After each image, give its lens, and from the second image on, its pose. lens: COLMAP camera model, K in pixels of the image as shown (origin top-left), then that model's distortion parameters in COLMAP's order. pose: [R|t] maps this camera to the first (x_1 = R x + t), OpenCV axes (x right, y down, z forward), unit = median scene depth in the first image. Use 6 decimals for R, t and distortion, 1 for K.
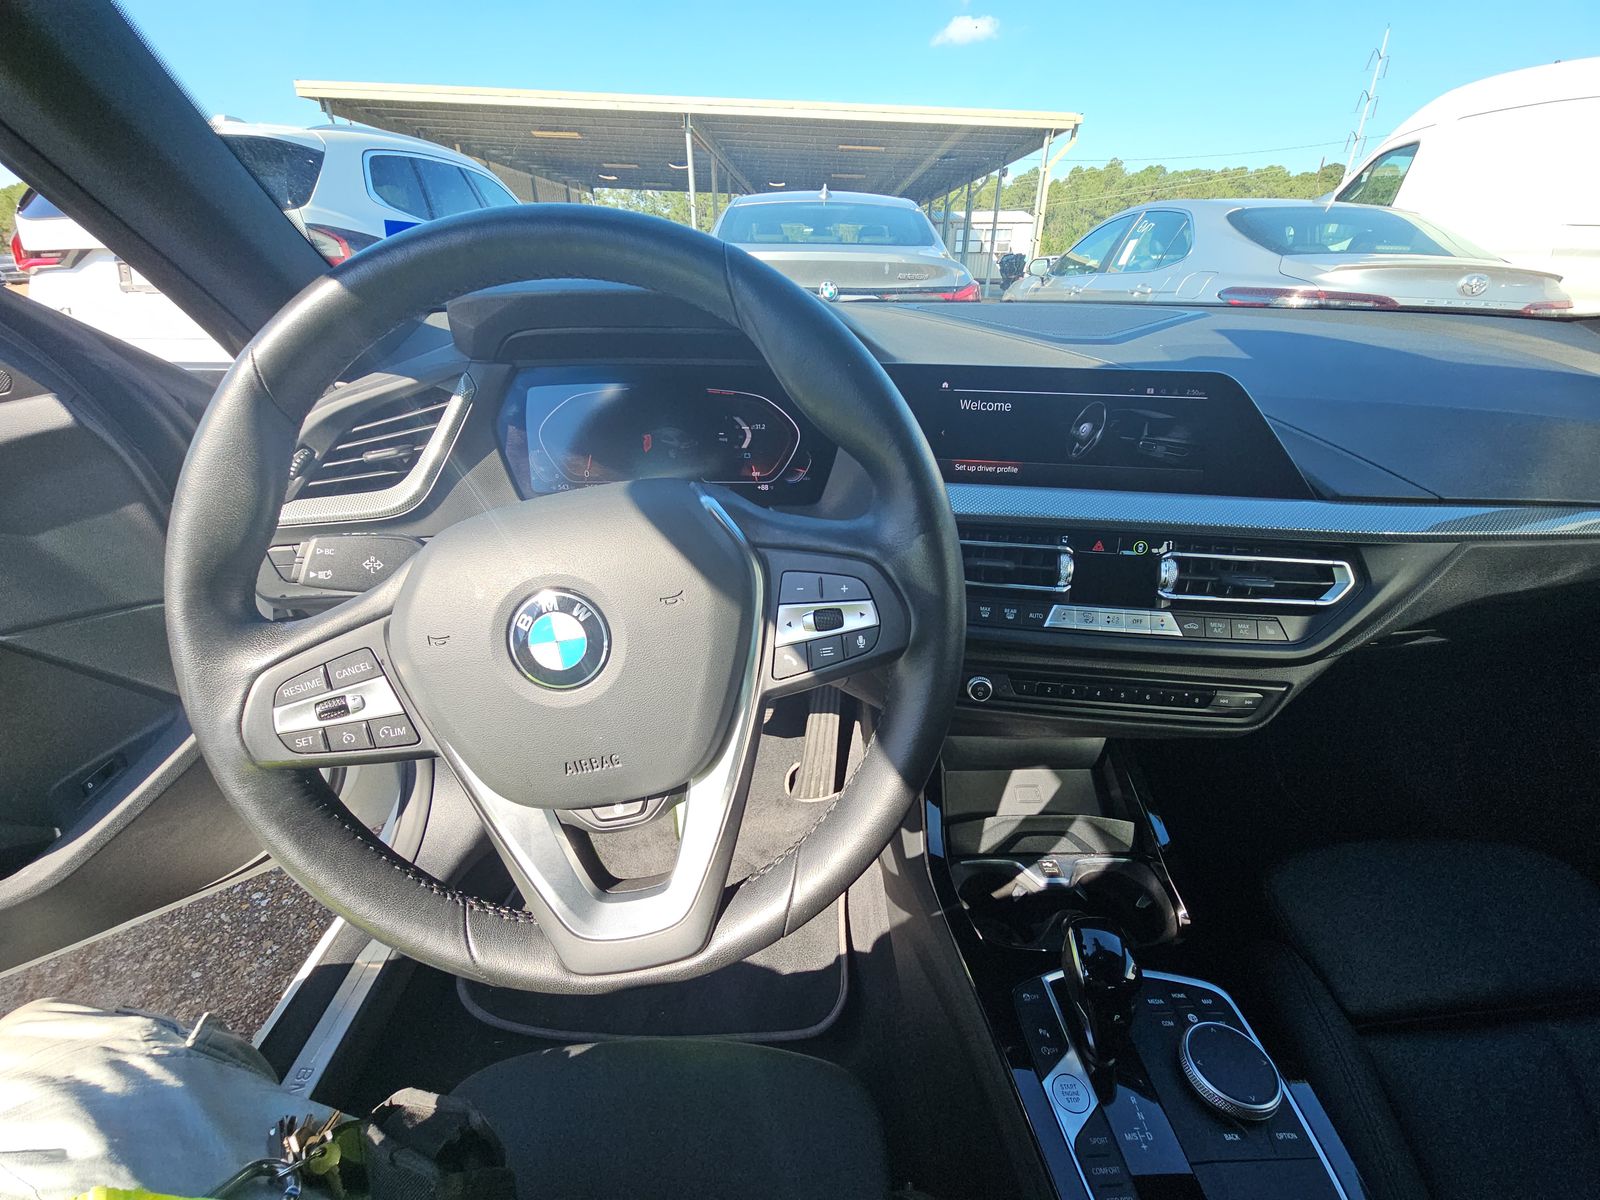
lens RADIAL K [[658.4, 0, 802.2], [0, 658.4, 595.8], [0, 0, 1]] dist [0.004221, -0.005080]
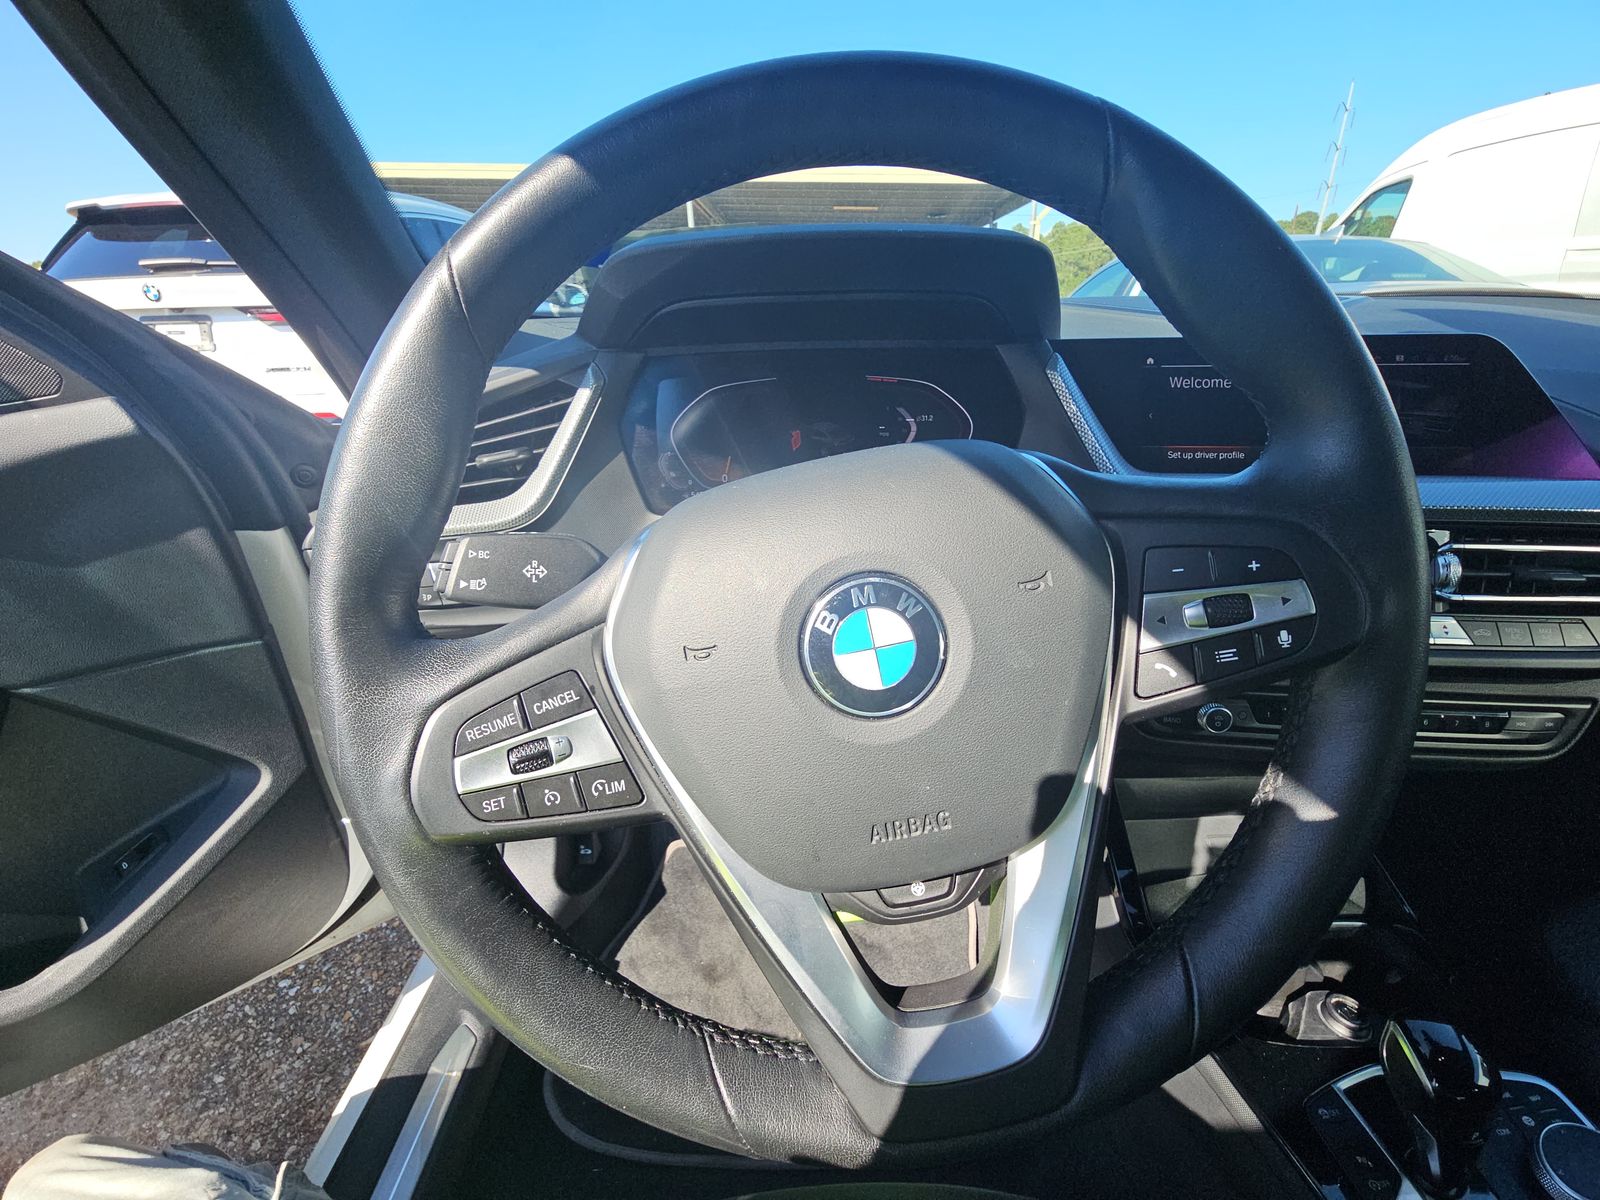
lens RADIAL K [[658.4, 0, 799.9], [0, 658.4, 599.1], [0, 0, 1]] dist [0.004221, -0.005080]
pose [[0.999572, -0.028982, -0.003959, -0.252027], [0.028641, 0.997213, -0.068884, 0.035829], [0.005944, 0.068741, 0.997617, 0.170012]]
